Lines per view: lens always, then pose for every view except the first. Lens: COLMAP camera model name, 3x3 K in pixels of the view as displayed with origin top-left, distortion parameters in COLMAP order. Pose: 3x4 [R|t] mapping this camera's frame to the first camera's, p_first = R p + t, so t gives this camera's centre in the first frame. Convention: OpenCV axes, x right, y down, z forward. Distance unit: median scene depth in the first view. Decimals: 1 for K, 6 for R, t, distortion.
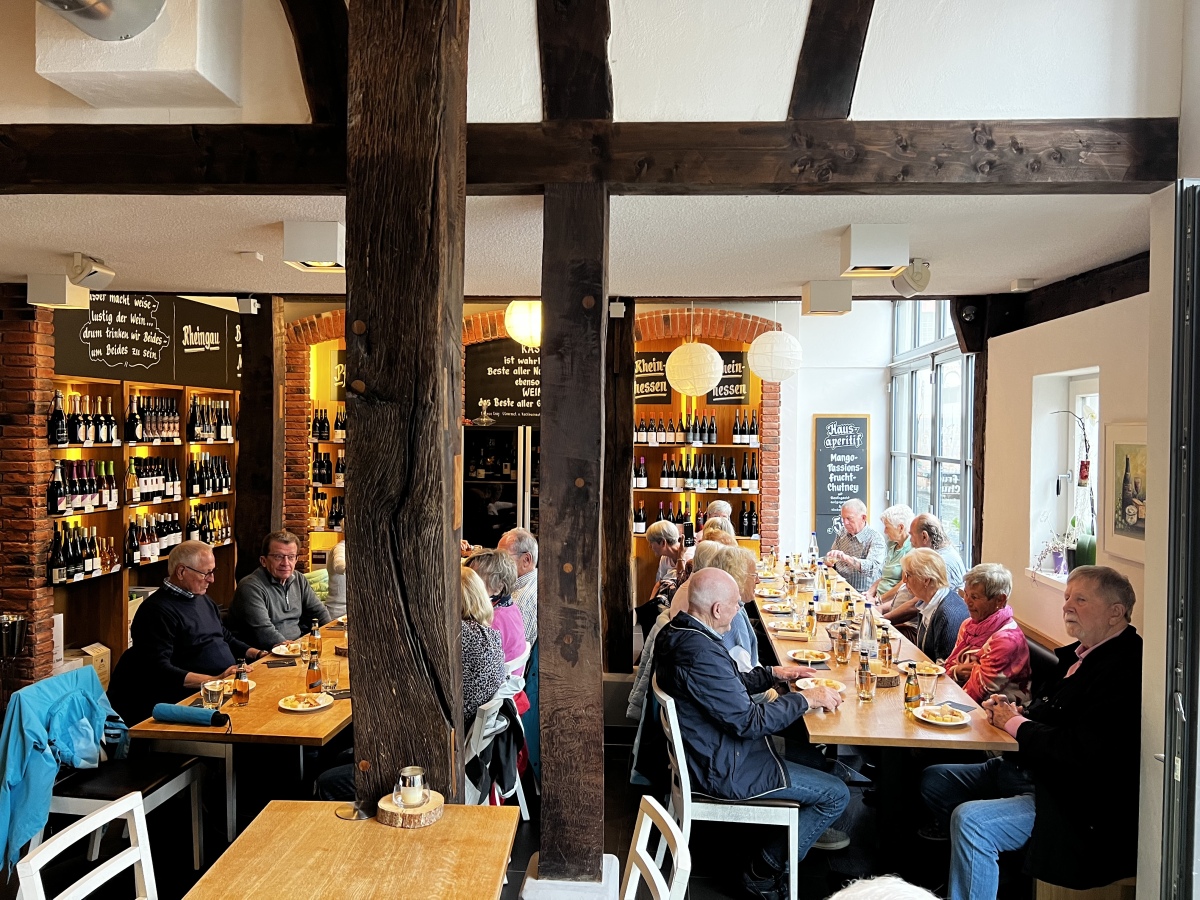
lens RADIAL K [[913.1, 0, 604.1], [0, 913.1, 446.2], [0, 0, 1]] dist [0.058273, -0.058128]
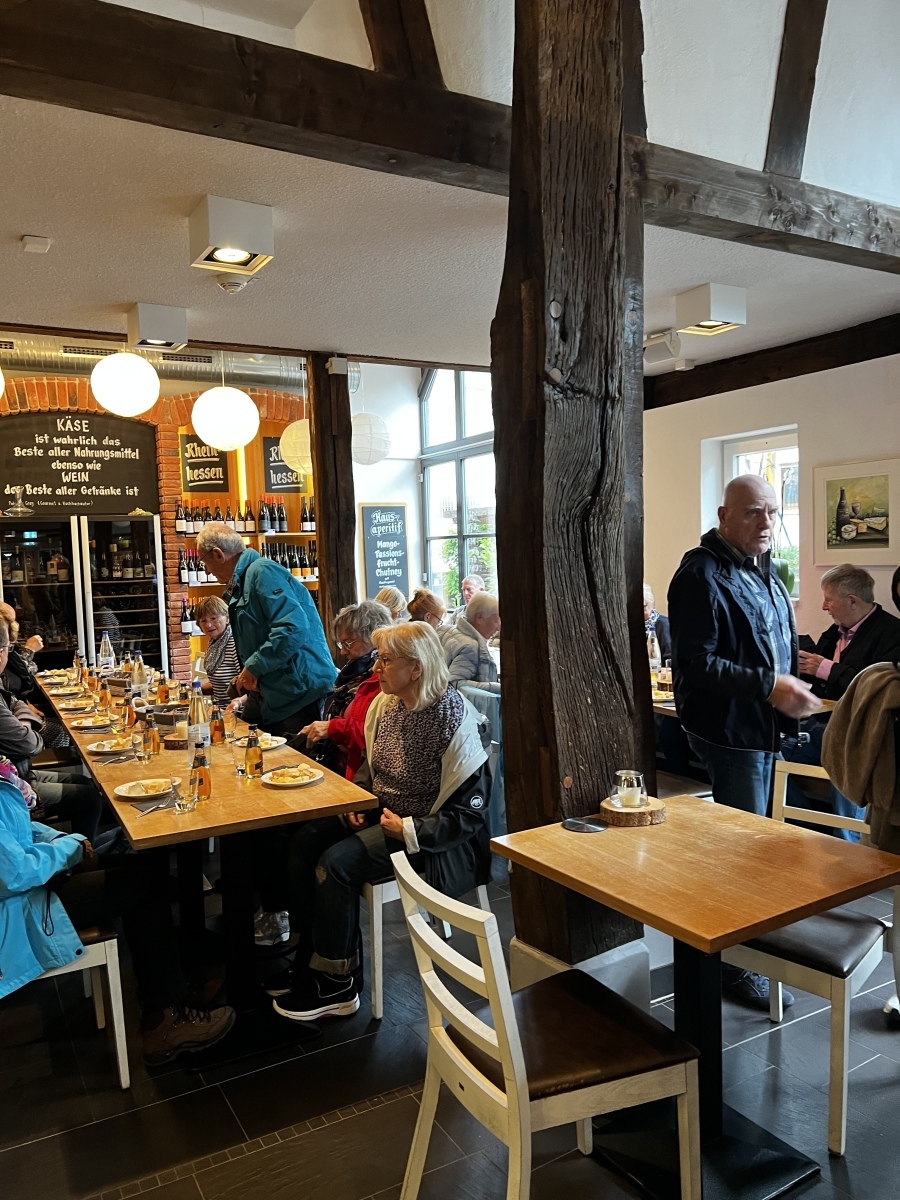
lens RADIAL K [[913.1, 0, 452.4], [0, 913.1, 608.1], [0, 0, 1]] dist [0.058273, -0.058128]
pose [[0.827463, -0.072750, 0.556788, -0.351811], [0.052131, 0.997242, 0.052825, 0.045326], [-0.559095, -0.014685, 0.828973, 0.116009]]
